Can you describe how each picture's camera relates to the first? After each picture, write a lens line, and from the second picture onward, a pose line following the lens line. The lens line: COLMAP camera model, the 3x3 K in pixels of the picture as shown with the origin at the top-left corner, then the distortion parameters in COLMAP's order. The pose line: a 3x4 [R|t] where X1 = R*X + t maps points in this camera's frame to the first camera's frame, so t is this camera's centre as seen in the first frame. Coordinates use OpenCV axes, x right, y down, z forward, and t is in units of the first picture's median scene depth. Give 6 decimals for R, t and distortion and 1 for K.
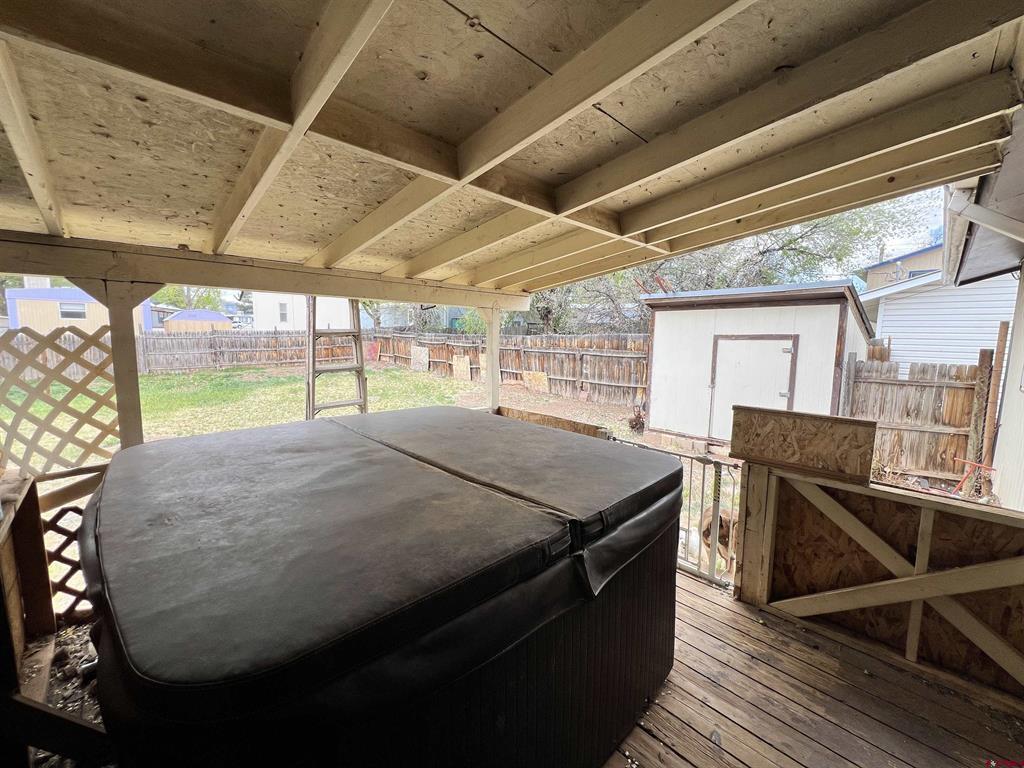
lens RADIAL K [[407.1, 0, 512.2], [0, 407.1, 380.0], [0, 0, 1]] dist [-0.009603, -0.000351]
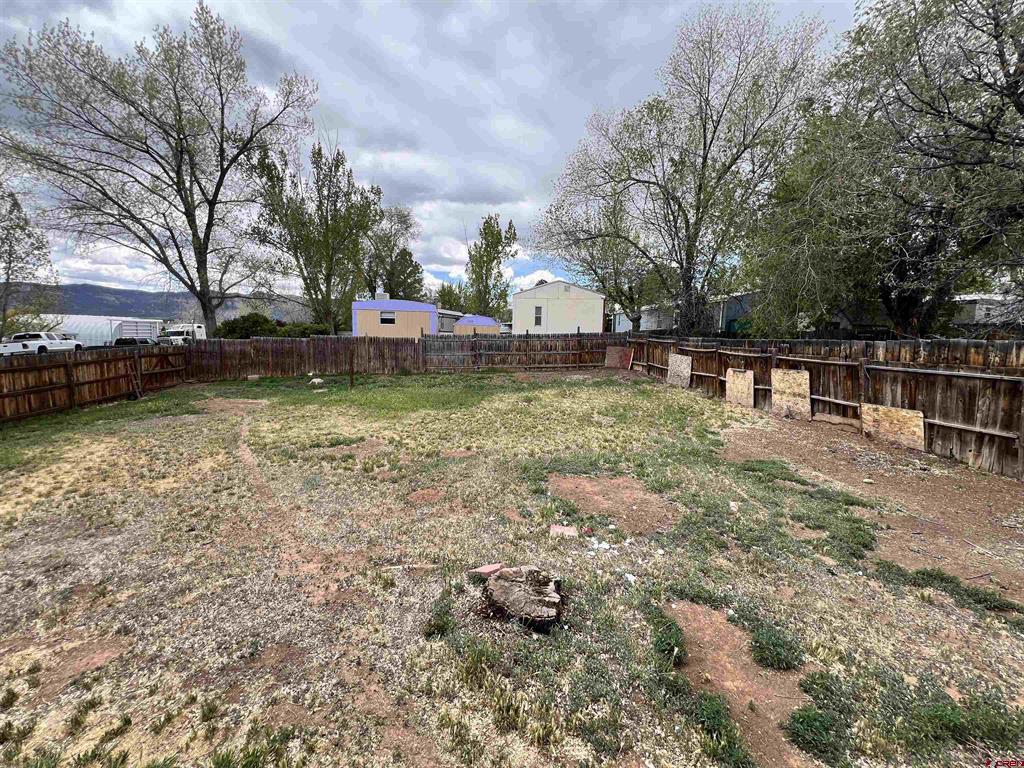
lens RADIAL K [[407.1, 0, 511.3], [0, 407.1, 381.9], [0, 0, 1]] dist [-0.009603, -0.000351]
pose [[0.802841, 0.067850, -0.592320, -0.028474], [-0.074246, 0.997147, 0.013589, -0.019951], [0.591552, 0.033068, 0.805588, 0.217135]]
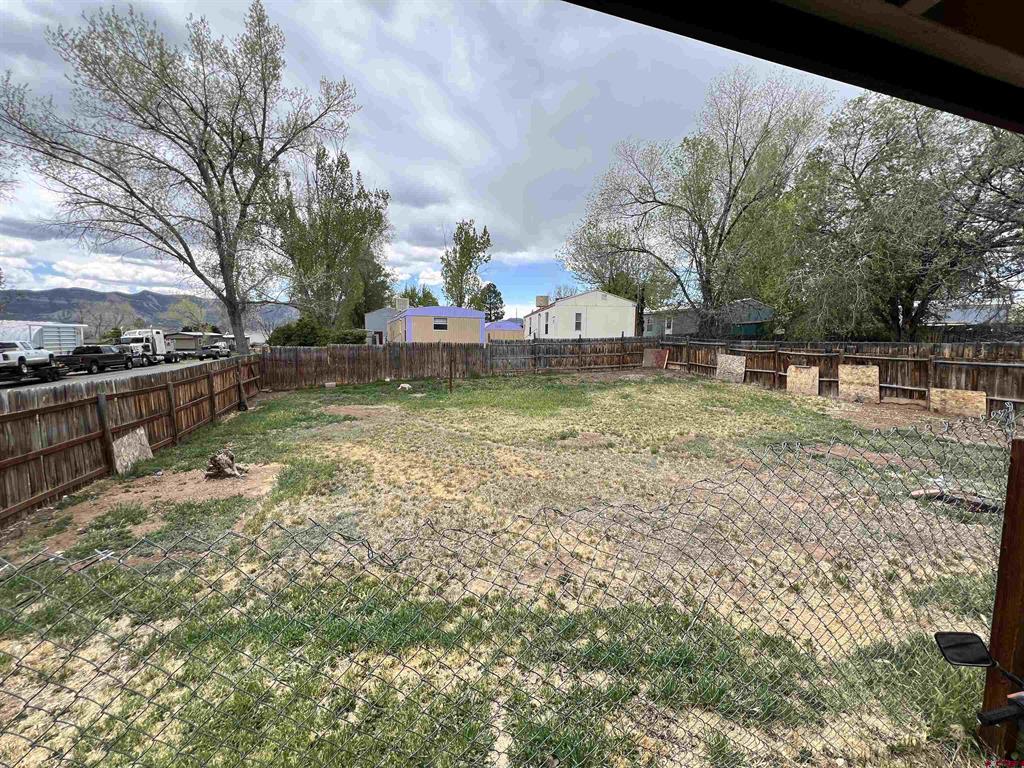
lens RADIAL K [[407.1, 0, 510.1], [0, 407.1, 381.0], [0, 0, 1]] dist [-0.009603, -0.000351]
pose [[0.892757, 0.040273, -0.448735, -0.294748], [-0.047152, 0.998879, -0.004161, 0.004548], [0.448065, 0.024873, 0.893655, -0.050358]]
